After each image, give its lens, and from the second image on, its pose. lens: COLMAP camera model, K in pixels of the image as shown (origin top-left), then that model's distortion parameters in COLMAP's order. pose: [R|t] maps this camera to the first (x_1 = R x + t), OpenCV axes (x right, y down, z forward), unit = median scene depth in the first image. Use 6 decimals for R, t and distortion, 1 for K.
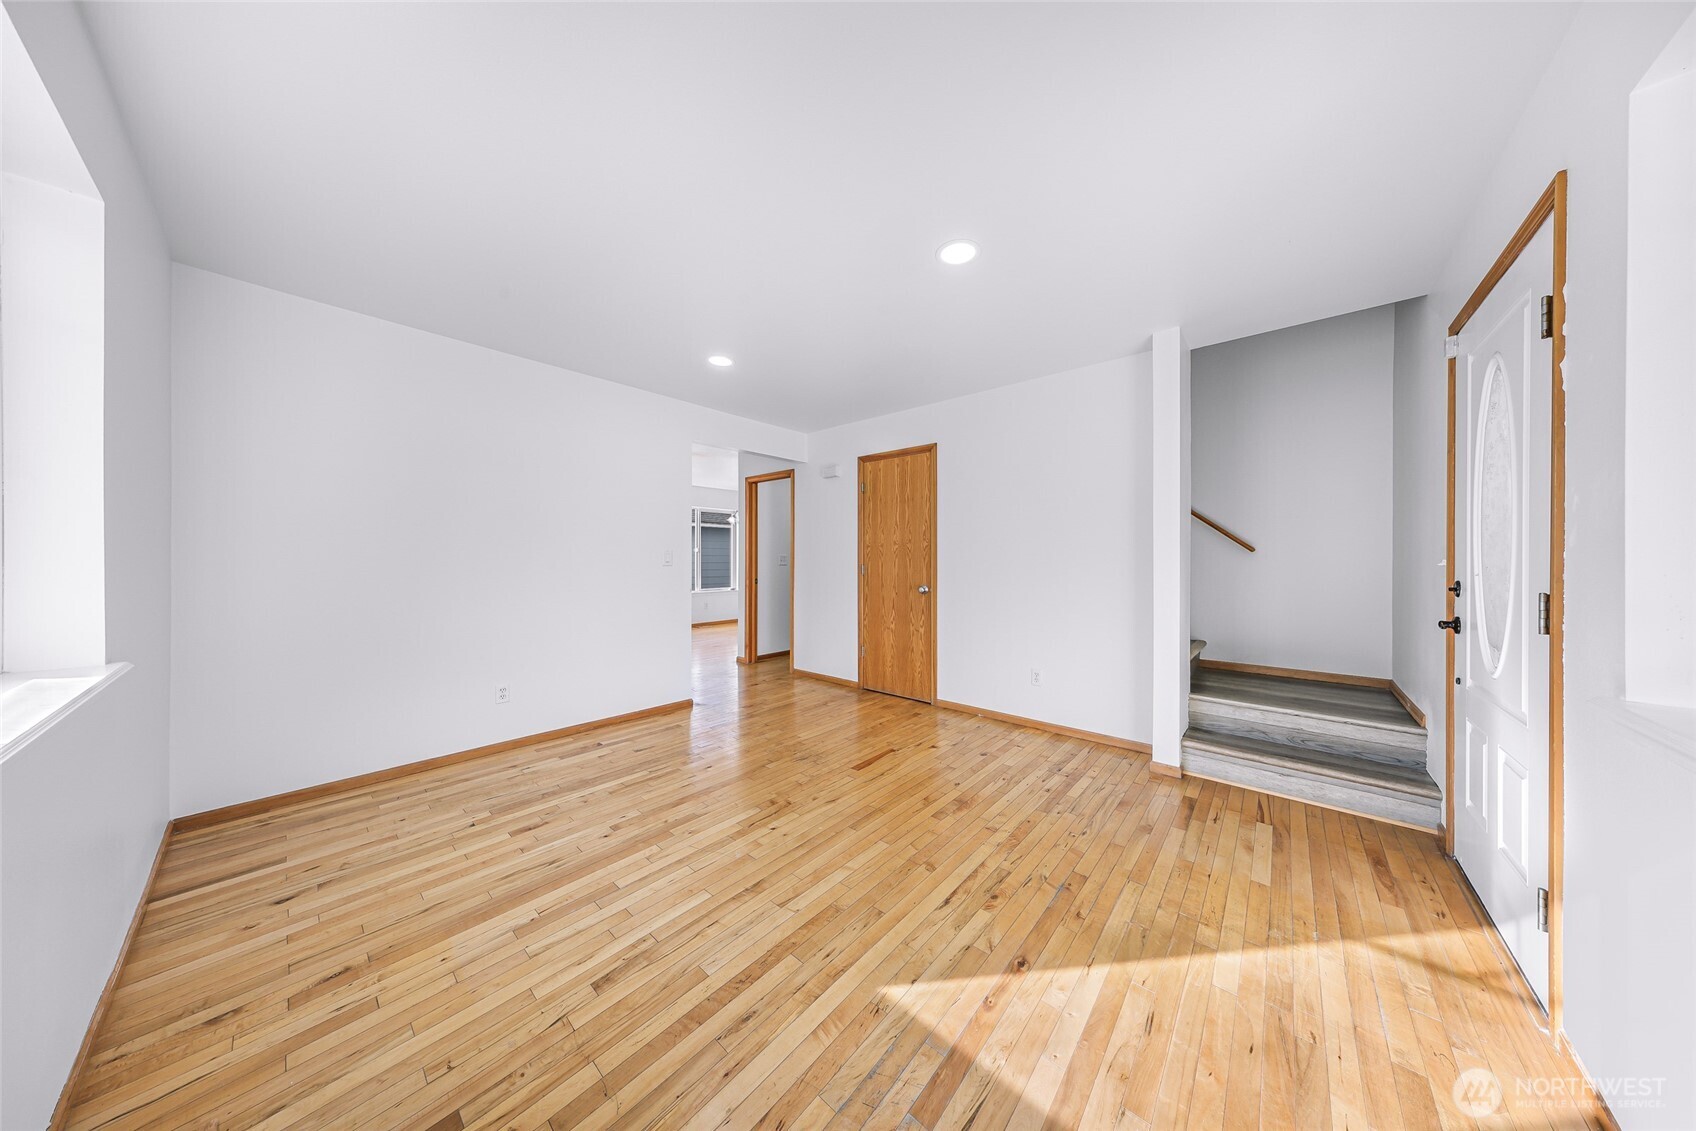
lens RADIAL K [[495.1, 0, 858.4], [0, 495.1, 560.1], [0, 0, 1]] dist [0.000897, 0.000036]
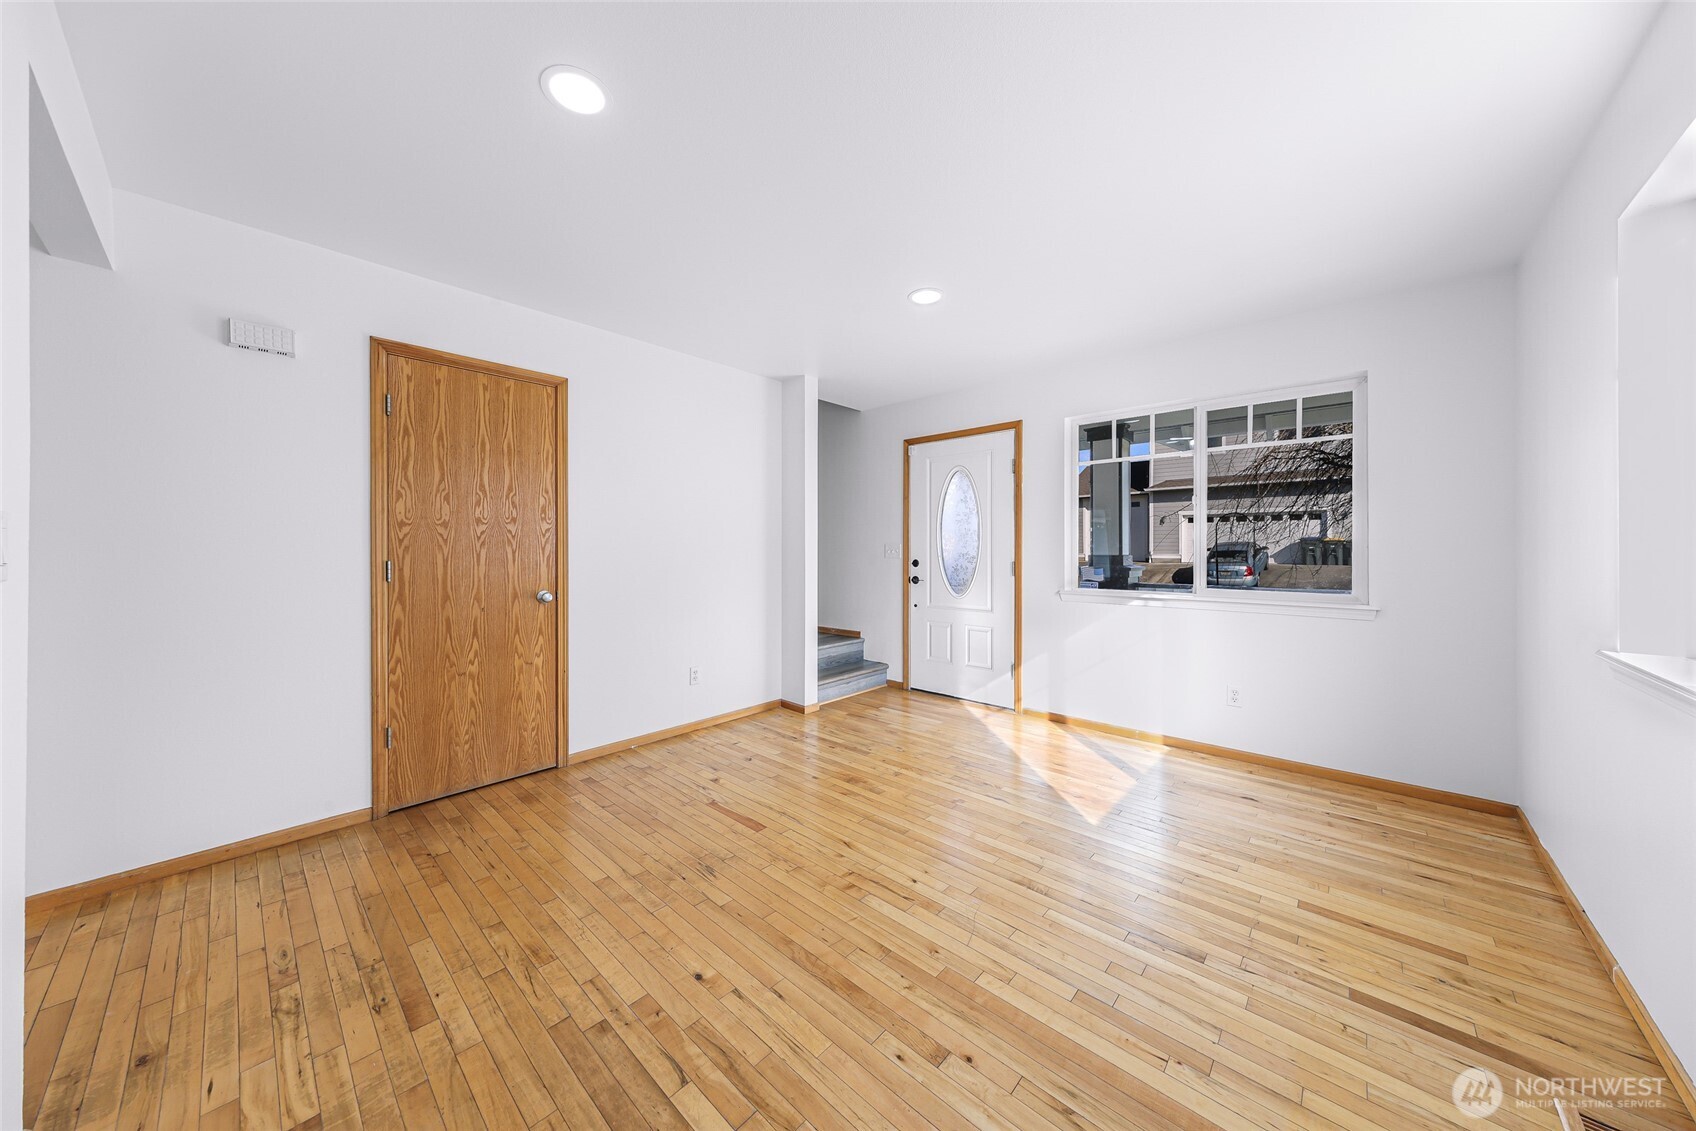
lens RADIAL K [[567.8, 0, 845.2], [0, 567.8, 546.0], [0, 0, 1]] dist [0.000926, -0.000017]
pose [[0.032057, 0.001294, 0.999485, -0.756505], [0.005408, 0.999984, -0.001468, -0.003870], [-0.999471, 0.005452, 0.032049, 0.738911]]
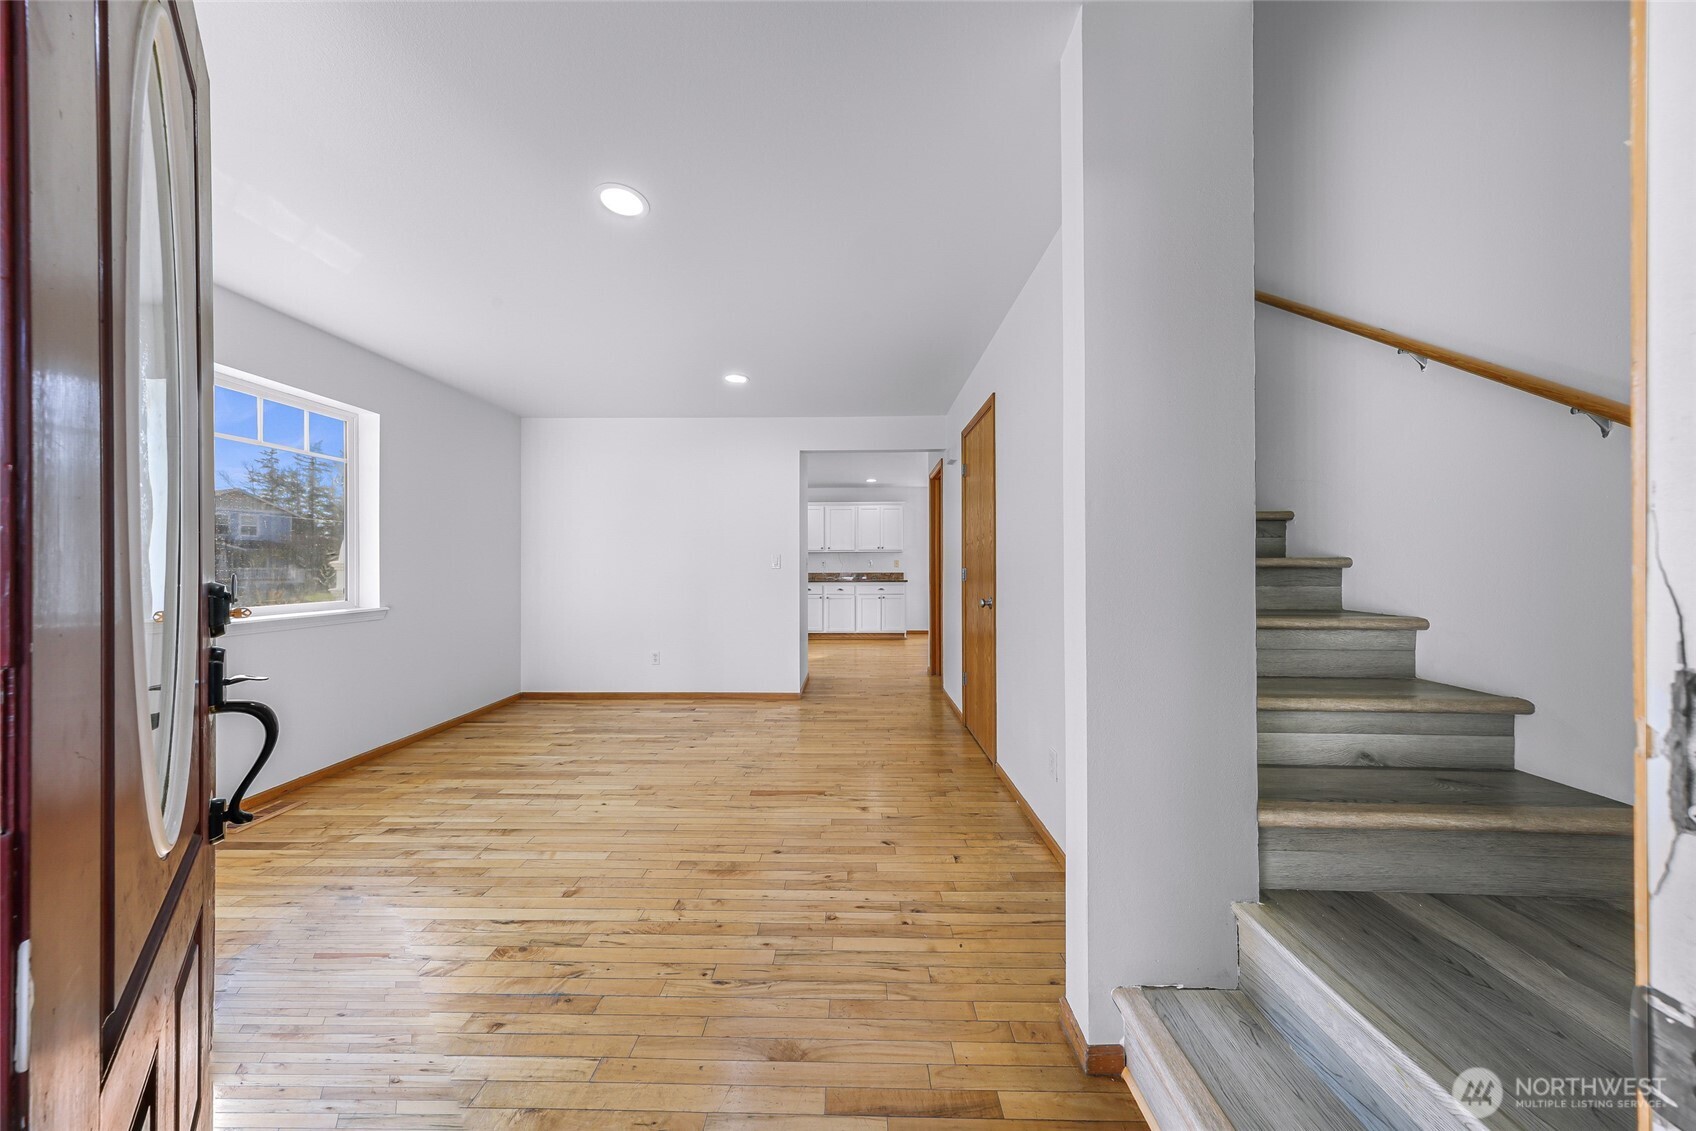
lens RADIAL K [[504.2, 0, 849.4], [0, 504.2, 565.9], [0, 0, 1]] dist [0.000682, 0.000032]
pose [[0.636138, -0.004847, -0.771560, 0.724181], [0.002137, 0.999987, -0.004521, 0.008238], [0.771572, 0.001227, 0.636141, 0.481016]]
